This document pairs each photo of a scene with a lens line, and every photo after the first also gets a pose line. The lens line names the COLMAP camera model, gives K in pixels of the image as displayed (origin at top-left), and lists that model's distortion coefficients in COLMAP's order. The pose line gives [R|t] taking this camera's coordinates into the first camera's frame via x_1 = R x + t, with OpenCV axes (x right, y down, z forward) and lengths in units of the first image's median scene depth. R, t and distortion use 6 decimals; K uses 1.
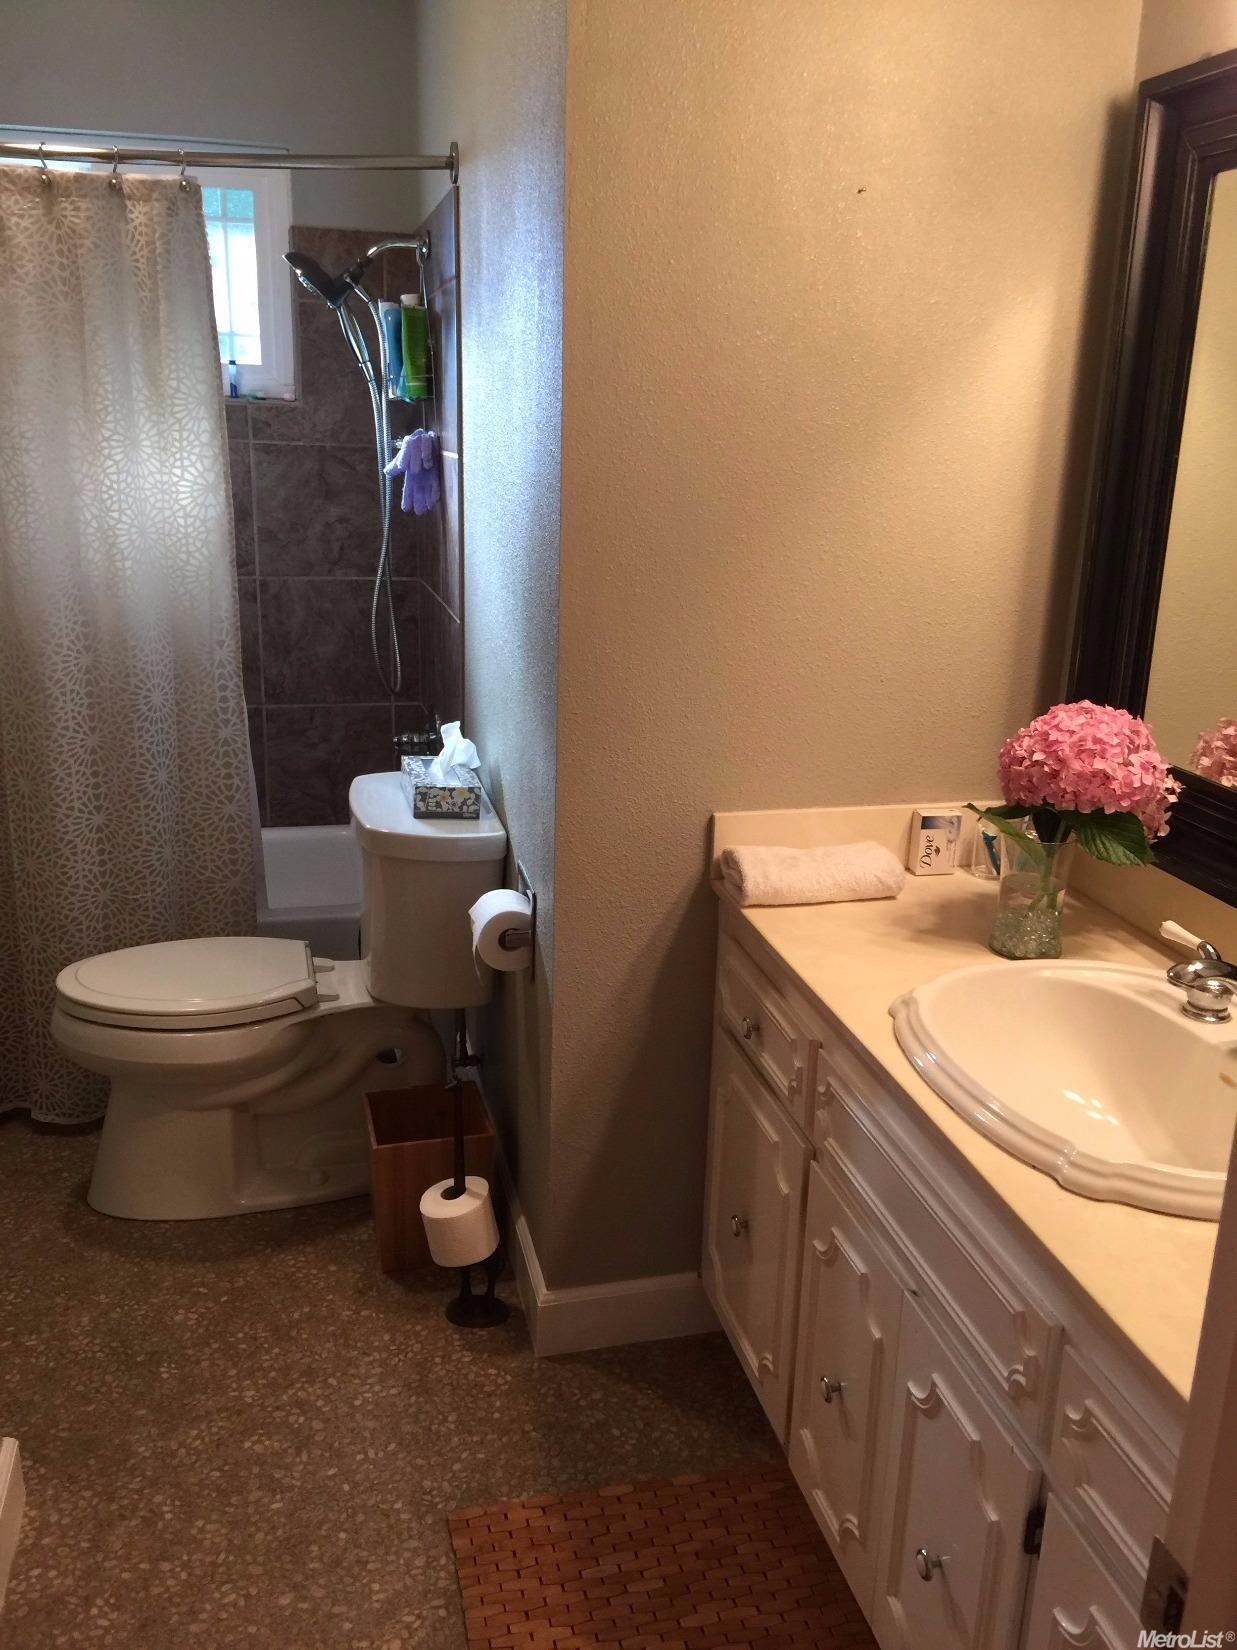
lens RADIAL K [[1386.3, 0, 618.5], [0, 1386.3, 825.0], [0, 0, 1]] dist [0.062173, -0.099916]
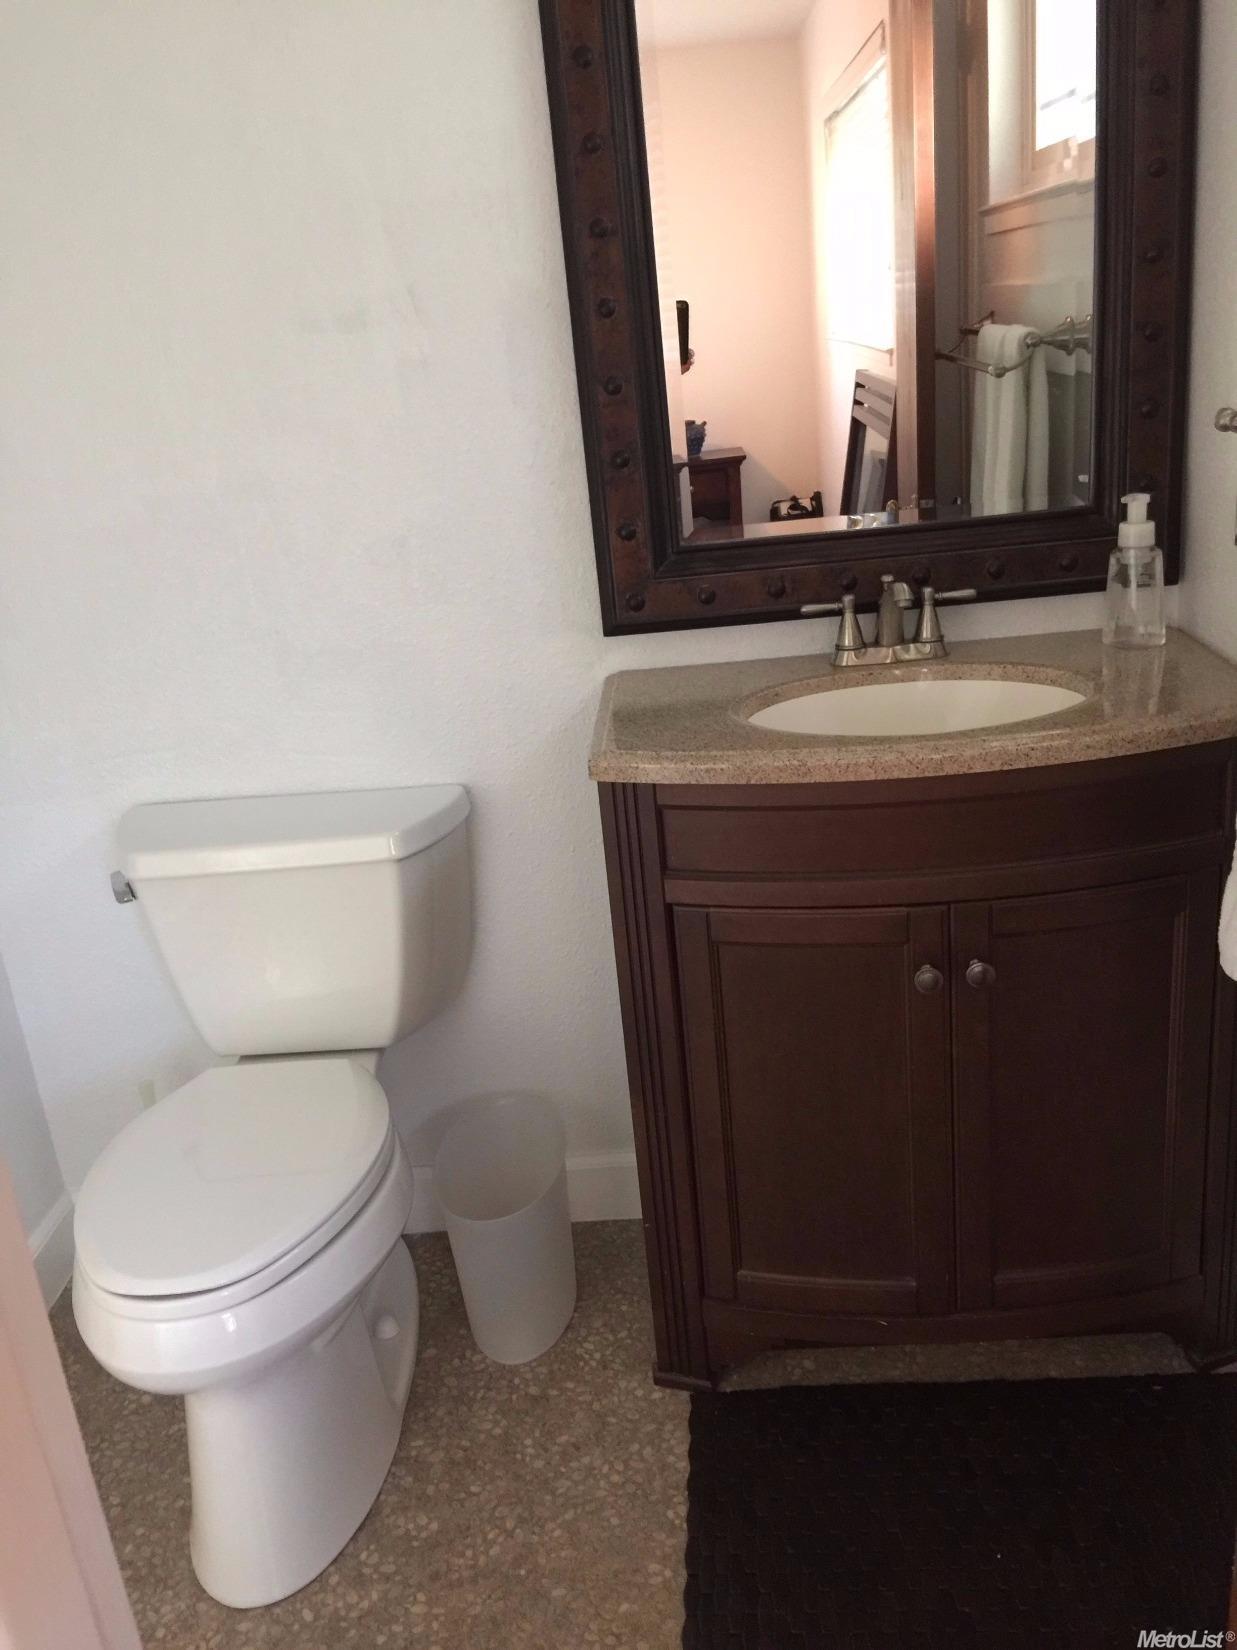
lens RADIAL K [[1386.3, 0, 618.5], [0, 1386.3, 825.0], [0, 0, 1]] dist [0.062173, -0.099916]
pose [[-0.963099, -0.019691, 0.268426, -0.617662], [0.150089, 0.788561, 0.596360, -0.369364], [-0.223413, 0.614641, -0.756507, 1.432362]]
